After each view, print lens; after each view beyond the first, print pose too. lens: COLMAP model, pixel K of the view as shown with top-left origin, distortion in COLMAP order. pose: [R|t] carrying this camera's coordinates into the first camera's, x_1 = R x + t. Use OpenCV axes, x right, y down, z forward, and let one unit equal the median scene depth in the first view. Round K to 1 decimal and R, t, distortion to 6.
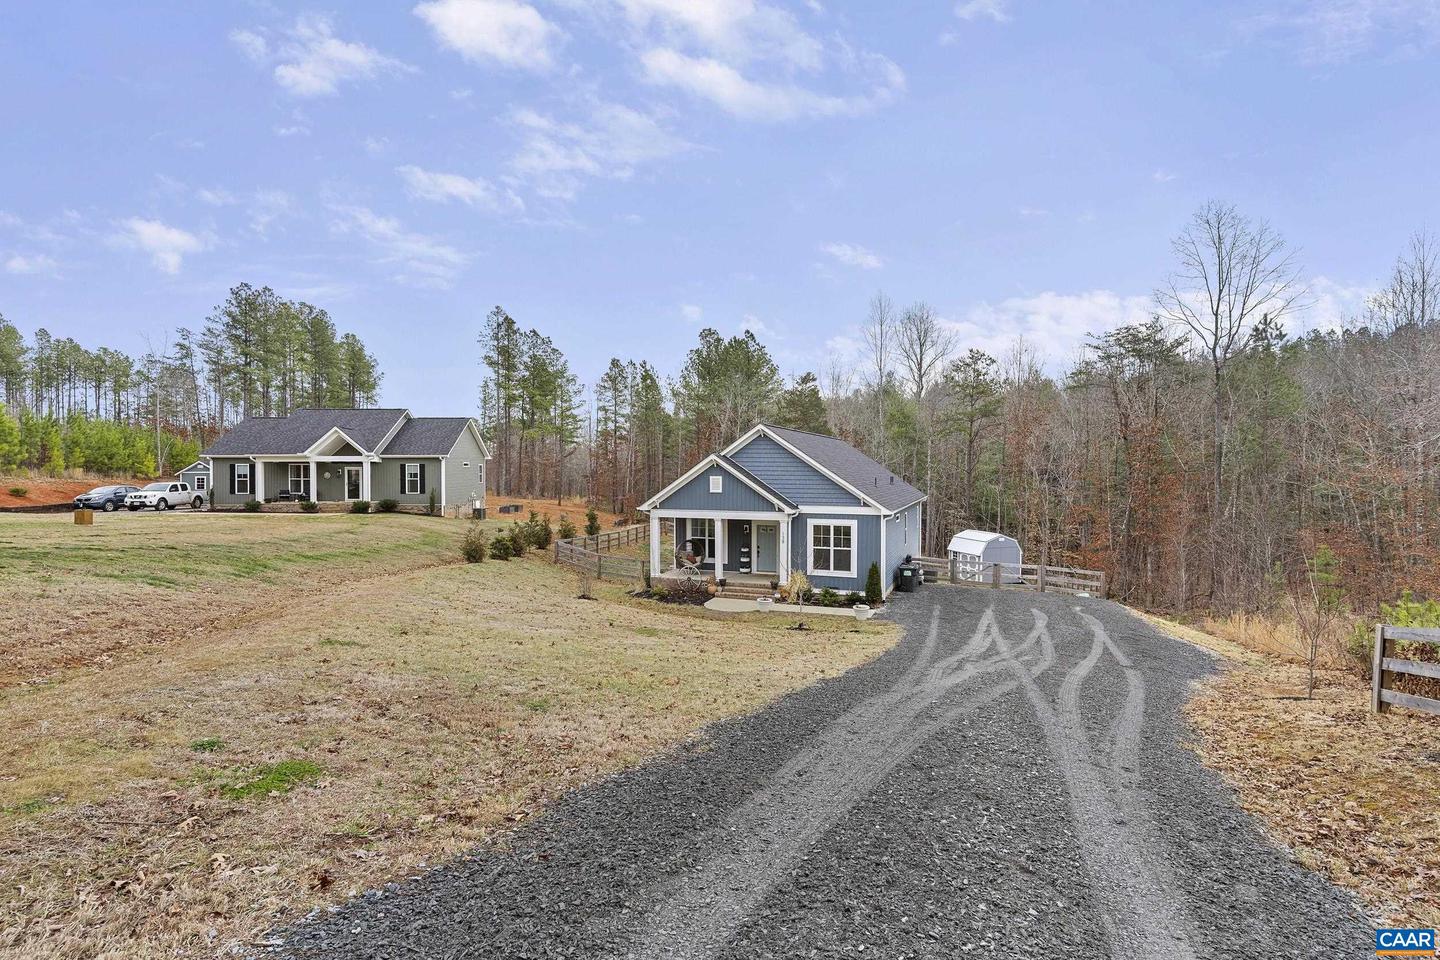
lens RADIAL K [[699.5, 0, 723.6], [0, 699.5, 487.8], [0, 0, 1]] dist [0.002949, -0.000791]
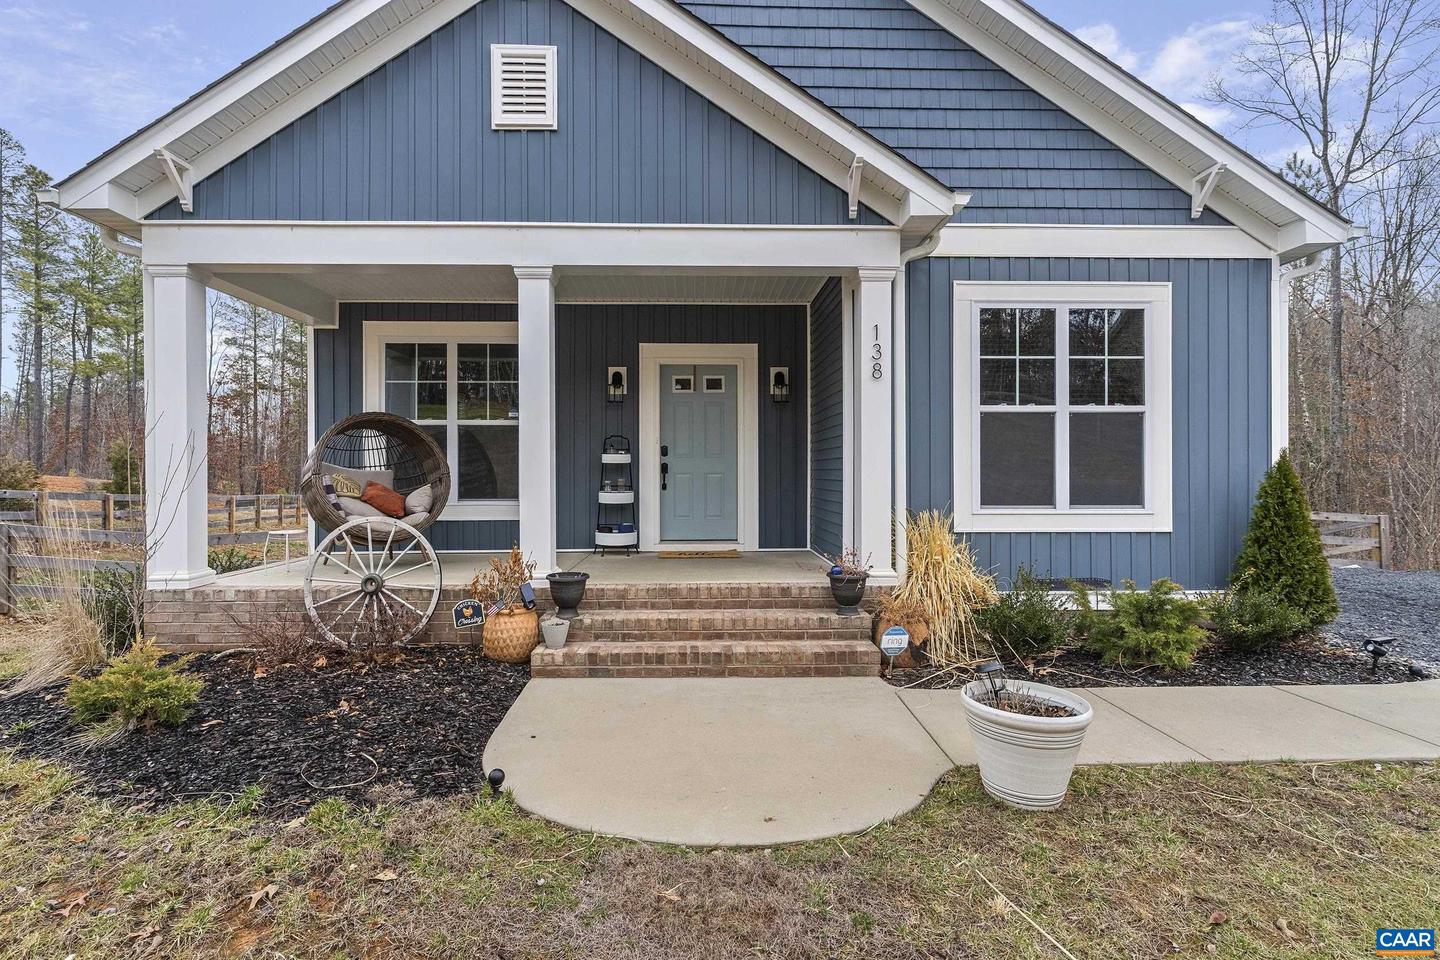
lens RADIAL K [[699.5, 0, 710.5], [0, 699.5, 474.3], [0, 0, 1]] dist [0.002949, -0.000791]
pose [[0.924912, -0.001989, 0.380175, -0.036174], [0.013102, 0.999559, -0.026647, 0.106295], [-0.379955, 0.029627, 0.924531, 0.789127]]
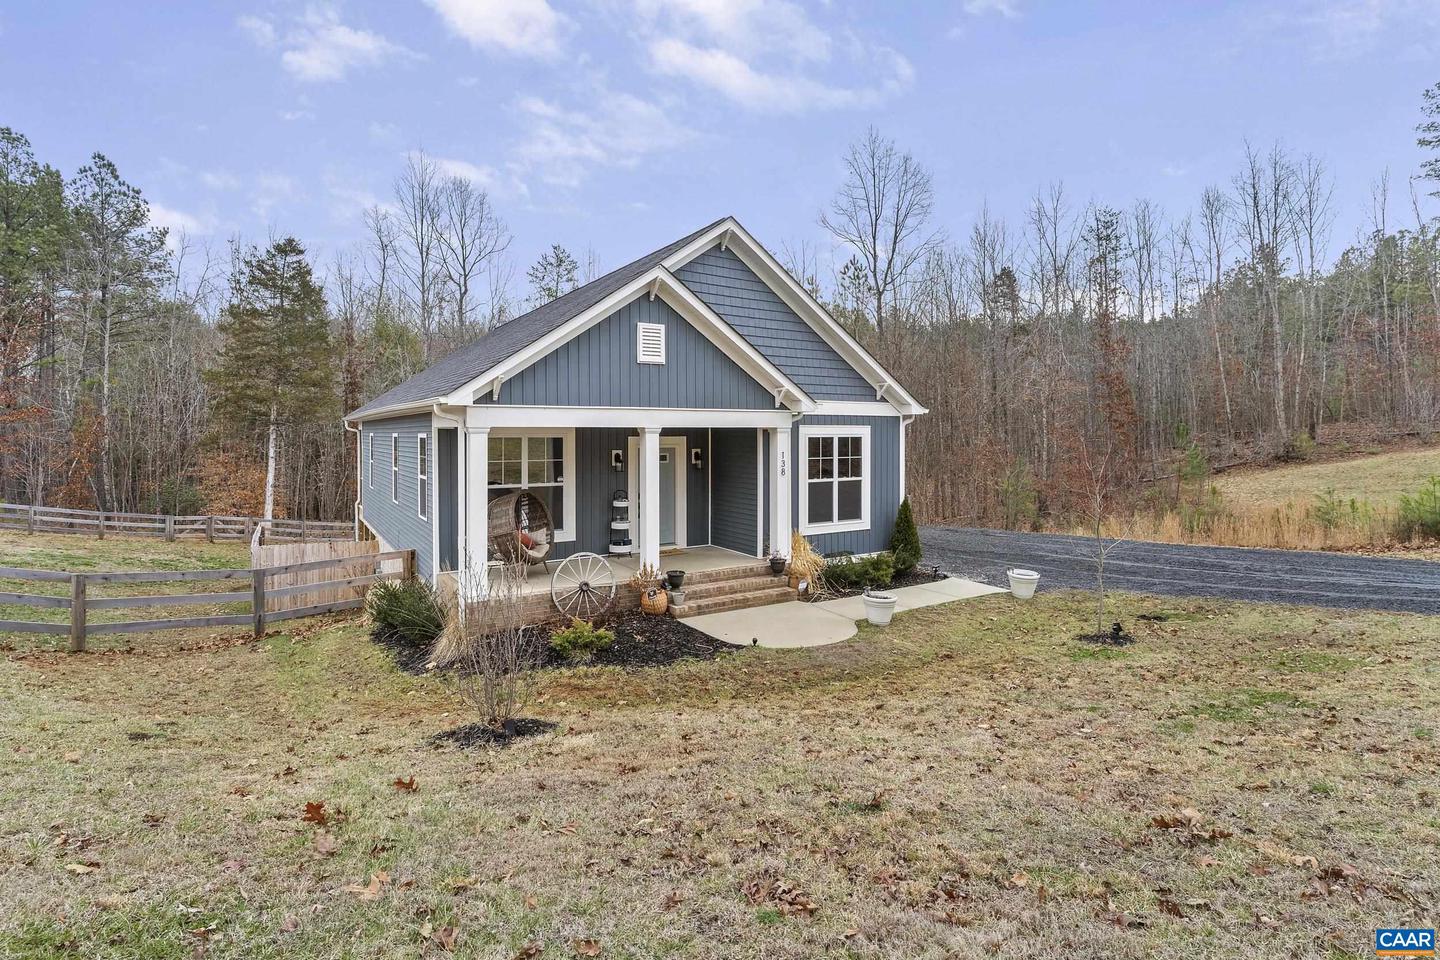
lens RADIAL K [[699.5, 0, 706.7], [0, 699.5, 442.0], [0, 0, 1]] dist [0.002949, -0.000791]
pose [[0.607128, -0.011075, 0.794527, -0.310940], [0.023859, 0.999706, -0.004297, 0.054387], [-0.794246, 0.021566, 0.607214, 0.713603]]
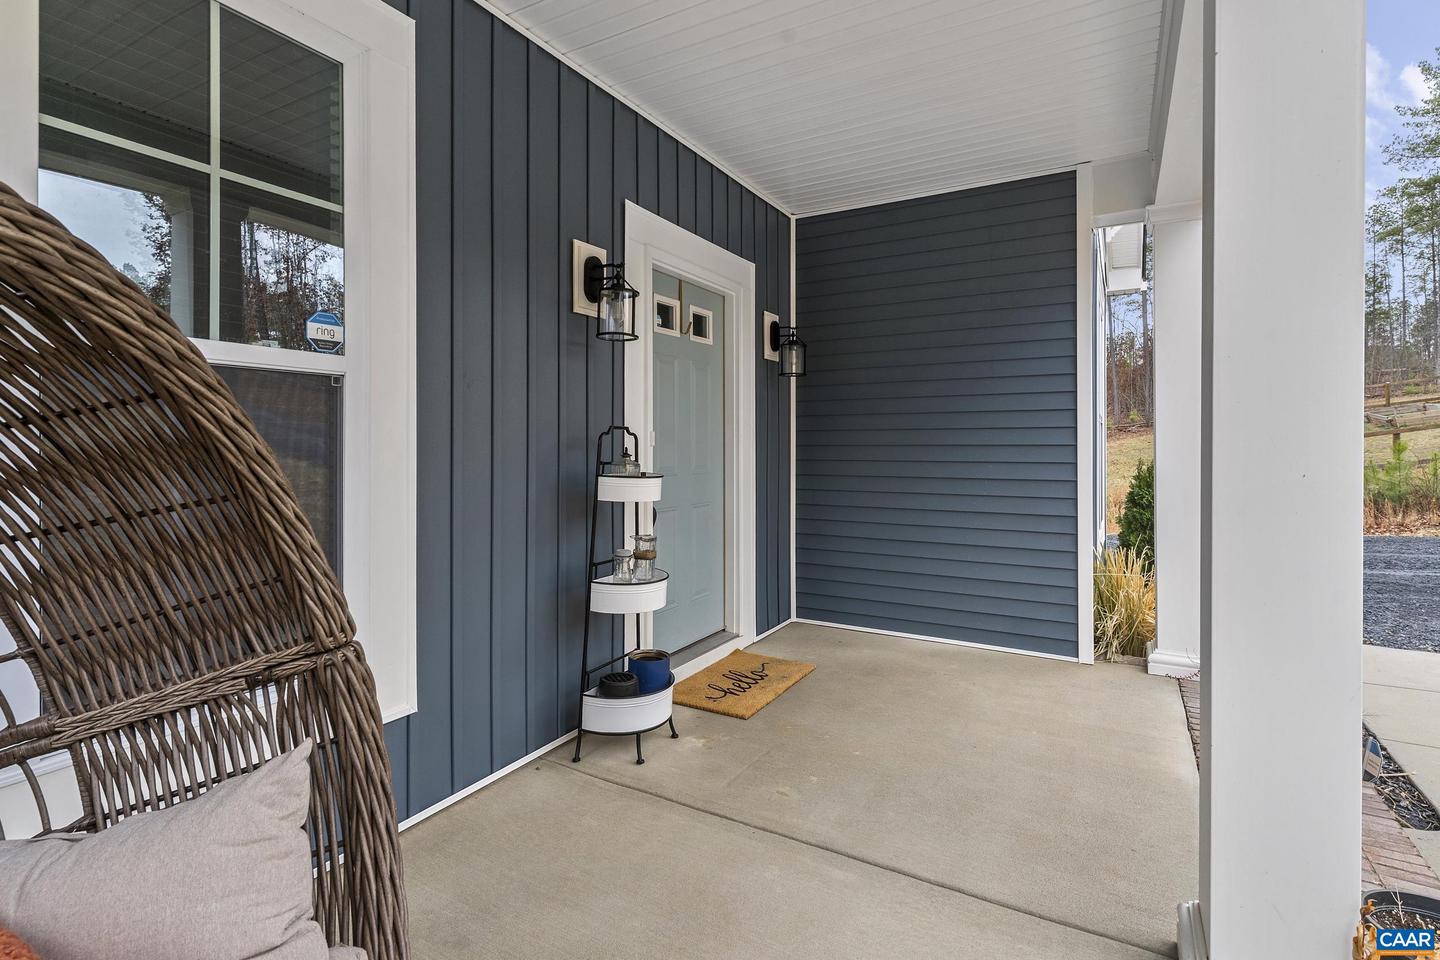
lens RADIAL K [[699.5, 0, 690.7], [0, 699.5, 448.4], [0, 0, 1]] dist [0.002949, -0.000791]
pose [[0.188834, -0.001057, 0.982008, -0.065220], [0.031952, 0.999477, -0.005068, 0.087918], [-0.981489, 0.032334, 0.188769, 1.022033]]
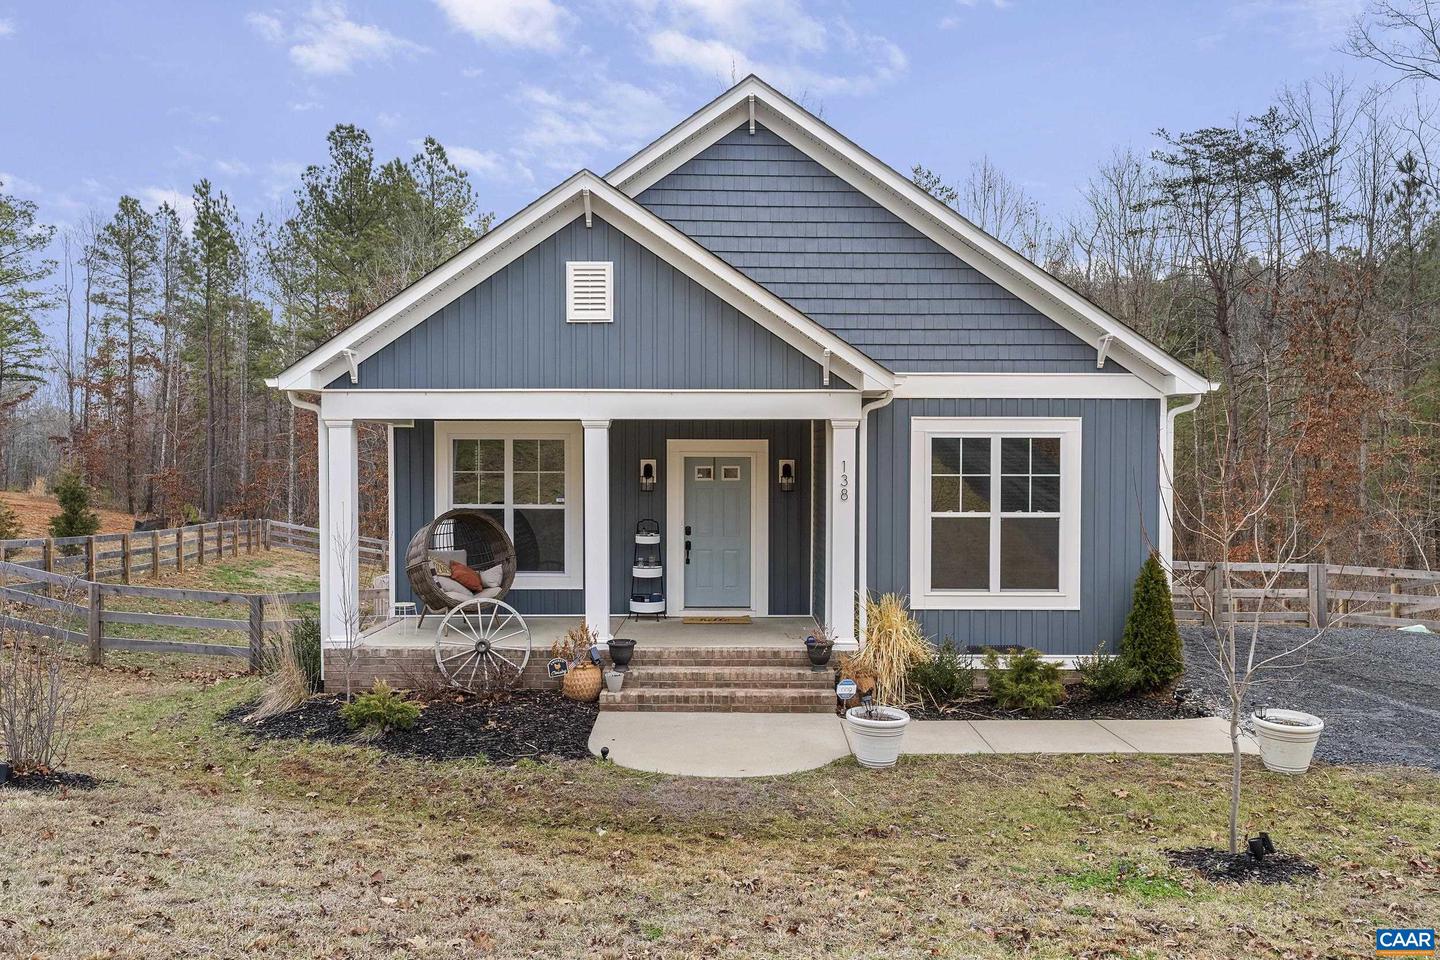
lens RADIAL K [[1060.0, 0, 719.2], [0, 1060.0, 486.1], [0, 0, 1]] dist [-0.006564, -0.004541]
pose [[0.935999, -0.006595, 0.351941, -0.106394], [0.008701, 0.999952, -0.004401, 0.071105], [-0.351896, 0.007182, 0.936012, 0.588484]]
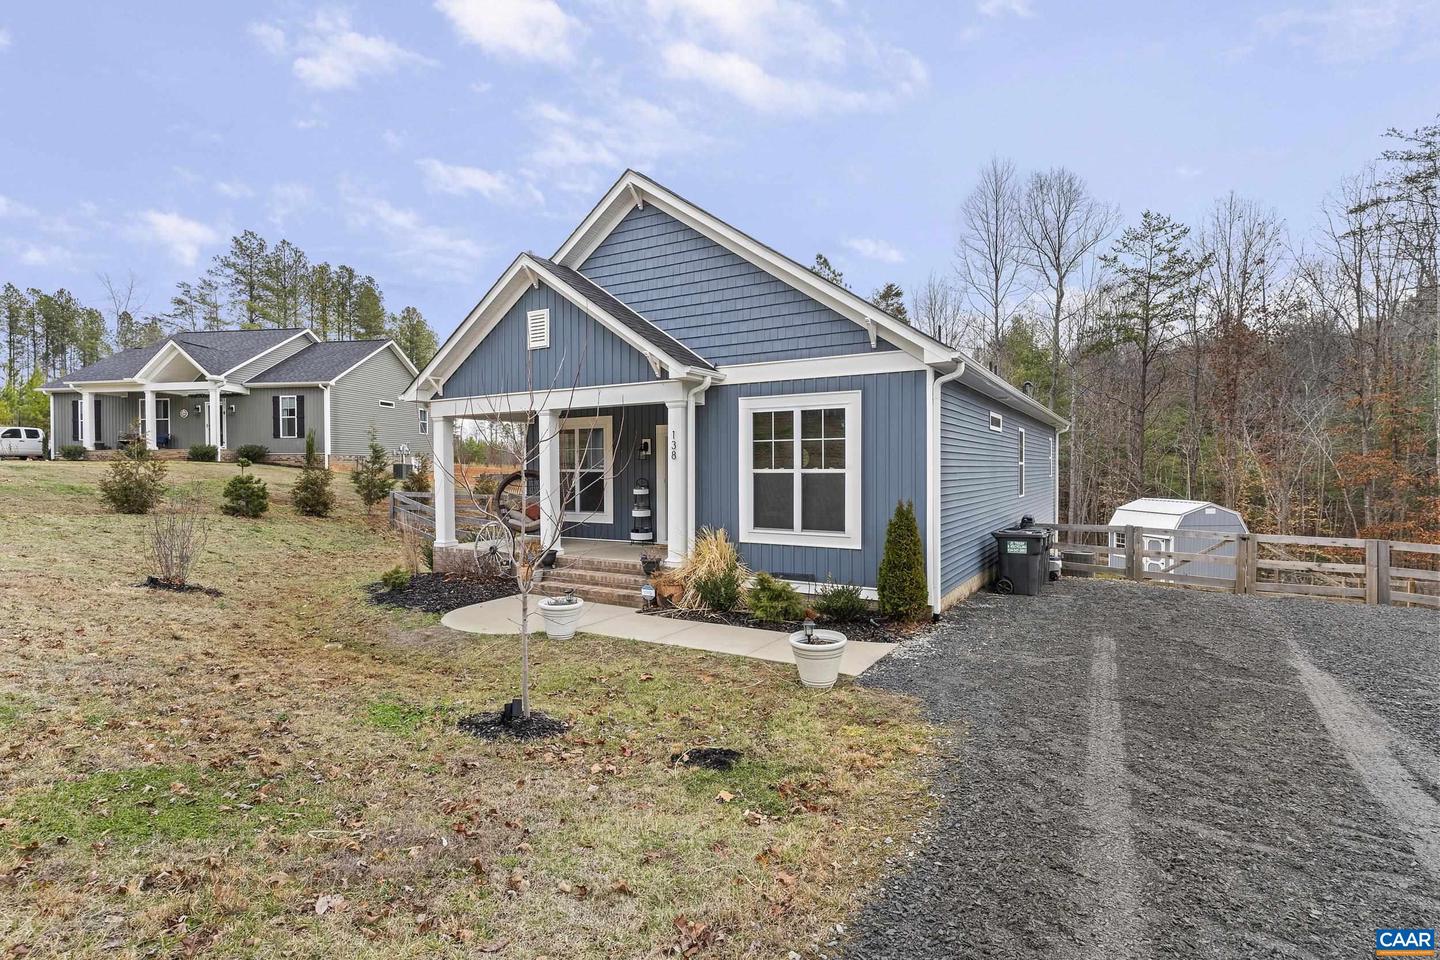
lens RADIAL K [[699.5, 0, 722.4], [0, 699.5, 478.3], [0, 0, 1]] dist [0.002949, -0.000791]
pose [[0.983897, -0.000637, -0.178733, 0.172832], [-0.002365, 0.999860, -0.016582, 0.091444], [0.178718, 0.016738, 0.983758, 0.589517]]
